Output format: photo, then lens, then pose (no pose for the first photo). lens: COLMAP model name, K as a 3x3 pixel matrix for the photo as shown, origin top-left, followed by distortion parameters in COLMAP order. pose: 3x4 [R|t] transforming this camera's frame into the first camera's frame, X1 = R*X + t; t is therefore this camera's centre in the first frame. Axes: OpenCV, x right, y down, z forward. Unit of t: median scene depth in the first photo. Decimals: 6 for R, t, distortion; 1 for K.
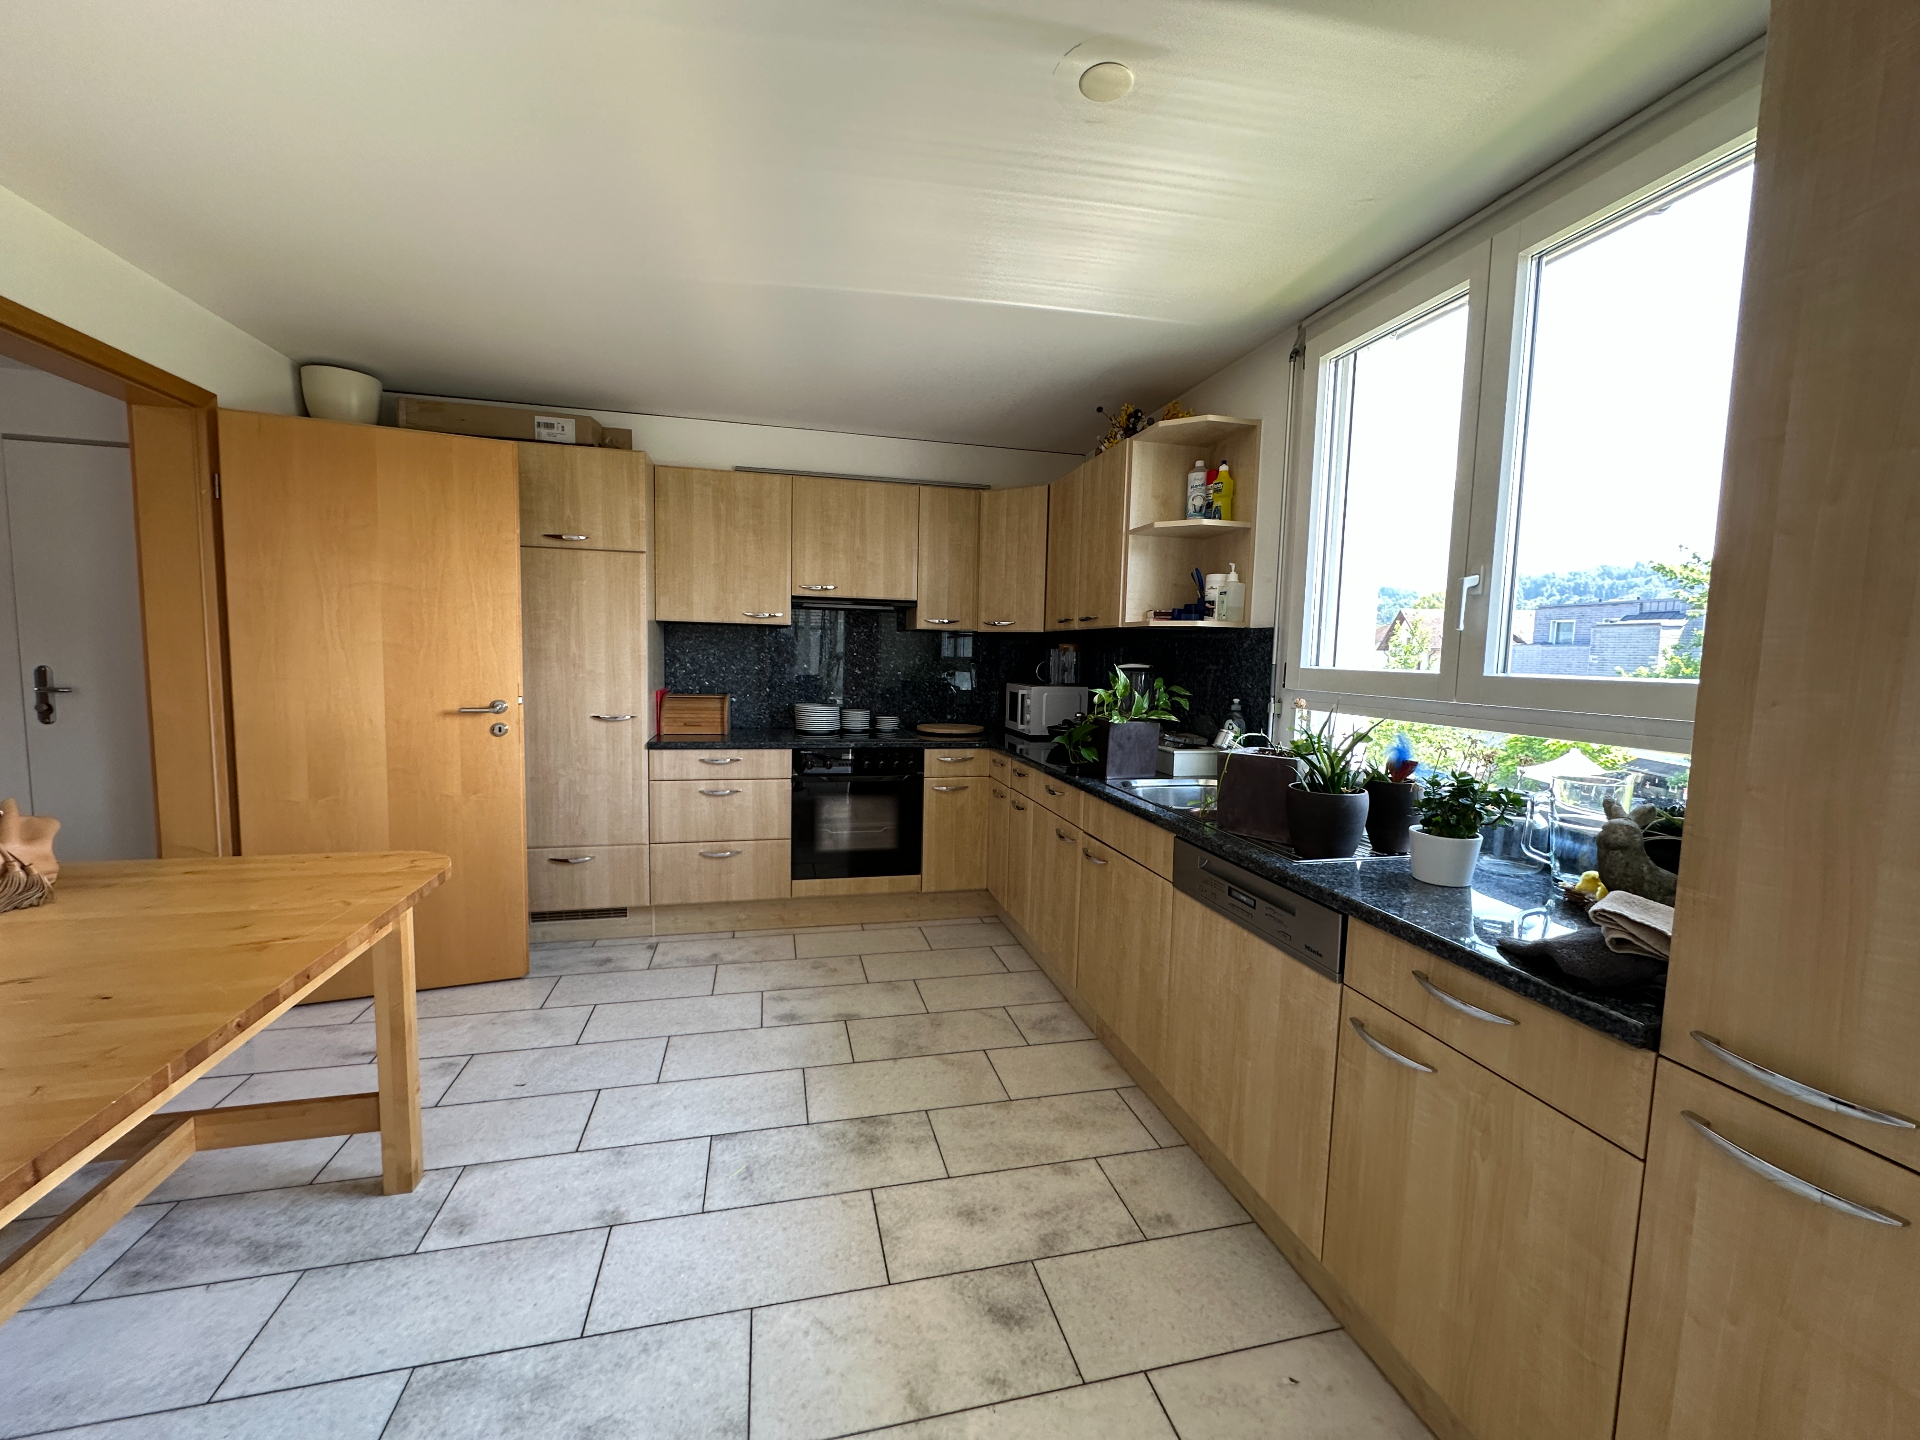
lens RADIAL K [[762.3, 0, 960.0], [0, 762.3, 720.0], [0, 0, 1]] dist [-0.000302, -0.000032]
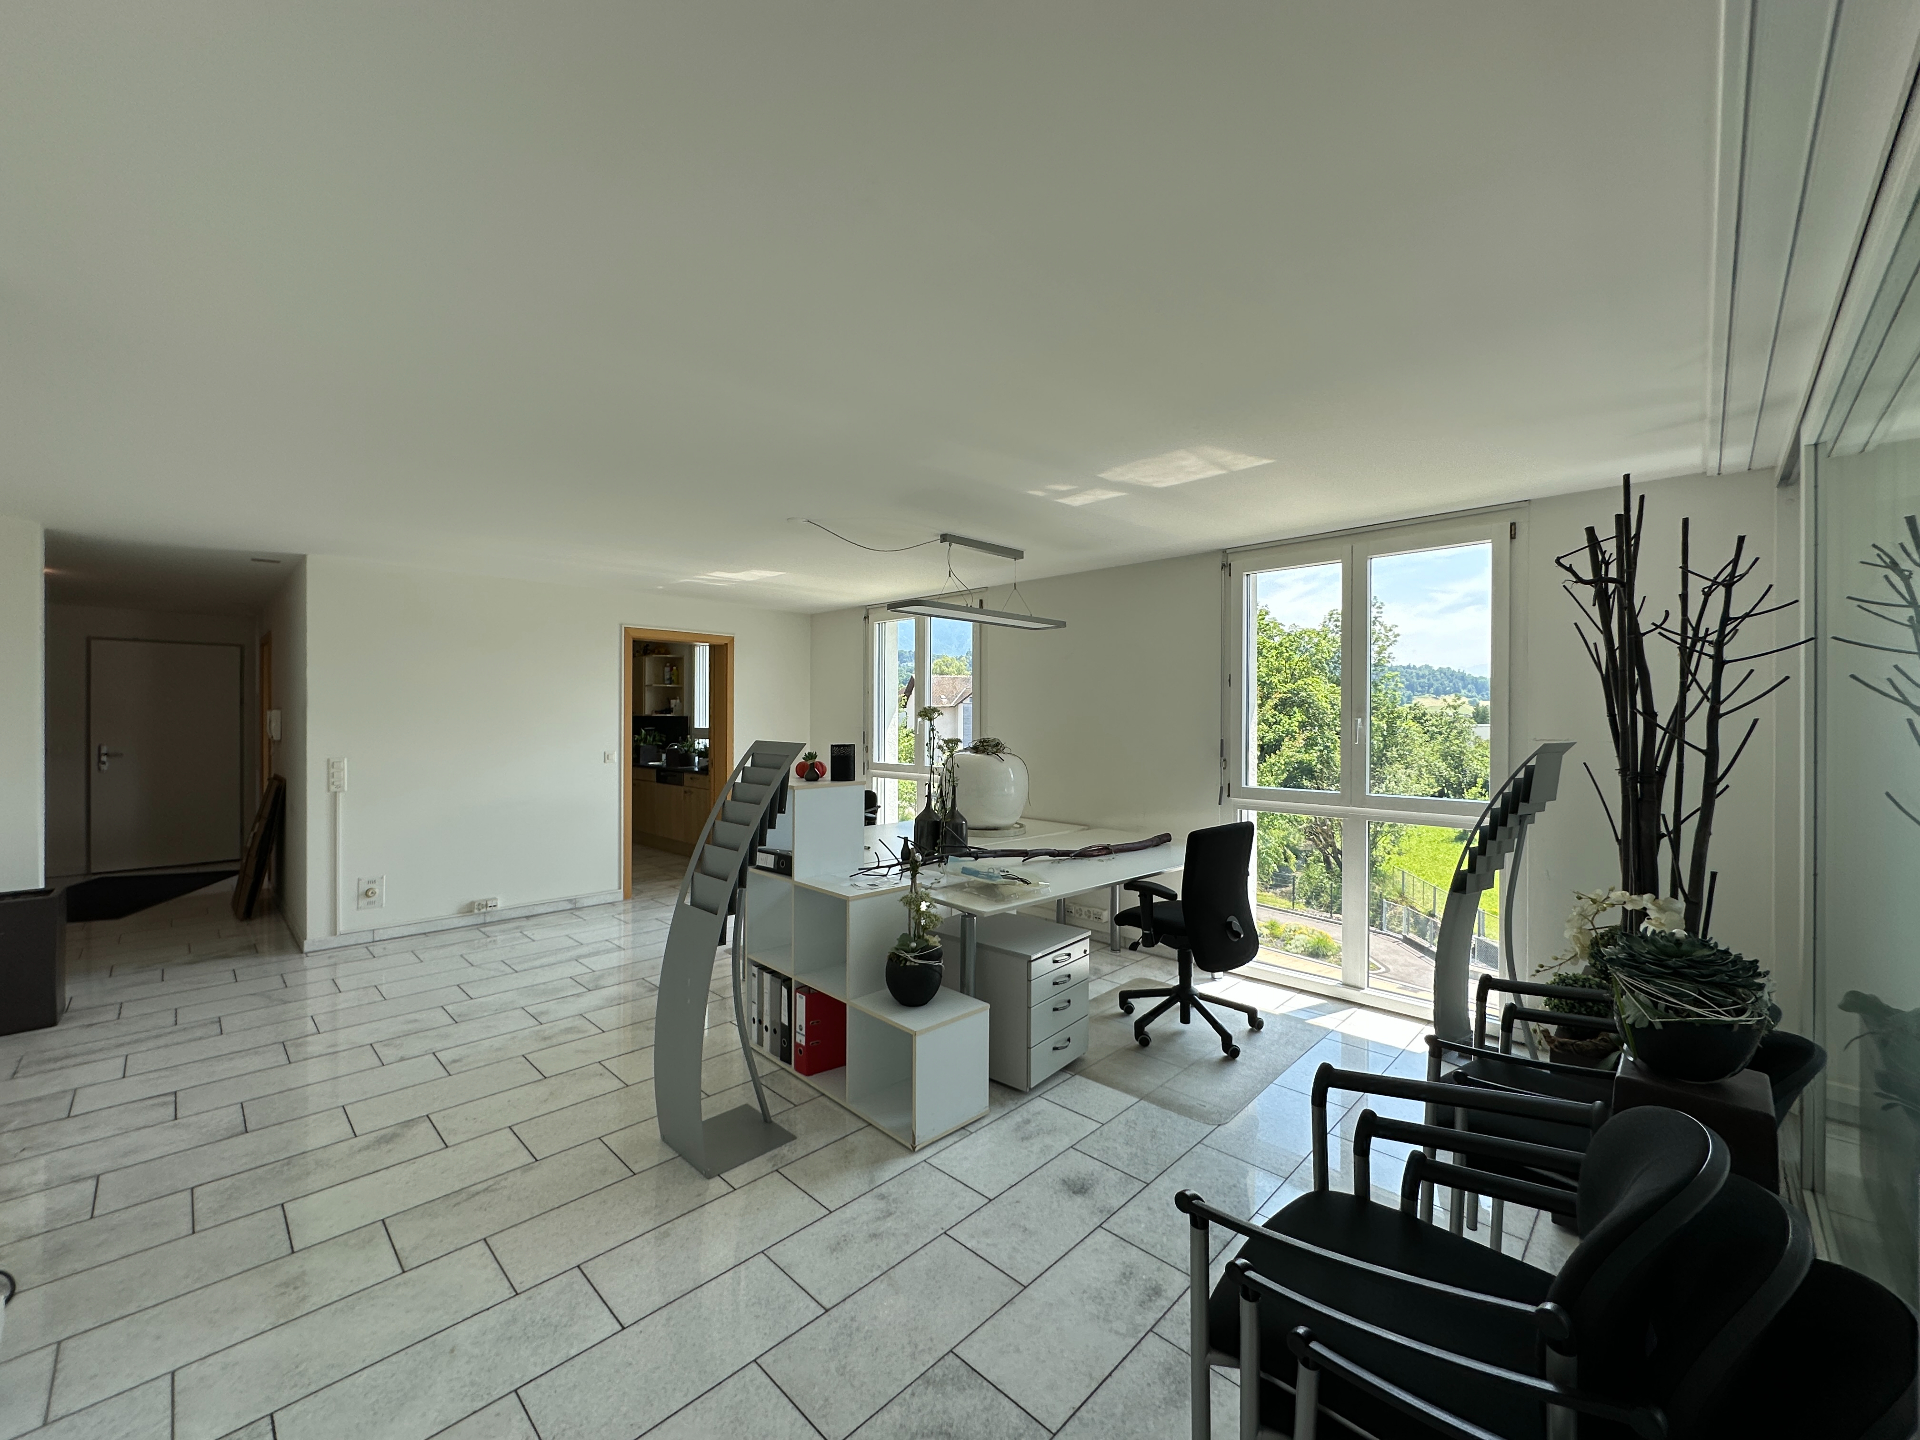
lens RADIAL K [[762.3, 0, 960.0], [0, 762.3, 720.0], [0, 0, 1]] dist [-0.000302, -0.000032]
pose [[0.849158, -0.021089, 0.527717, -0.364767], [0.061341, 0.996378, -0.058887, 0.171644], [-0.524564, 0.082375, 0.847376, -2.517547]]
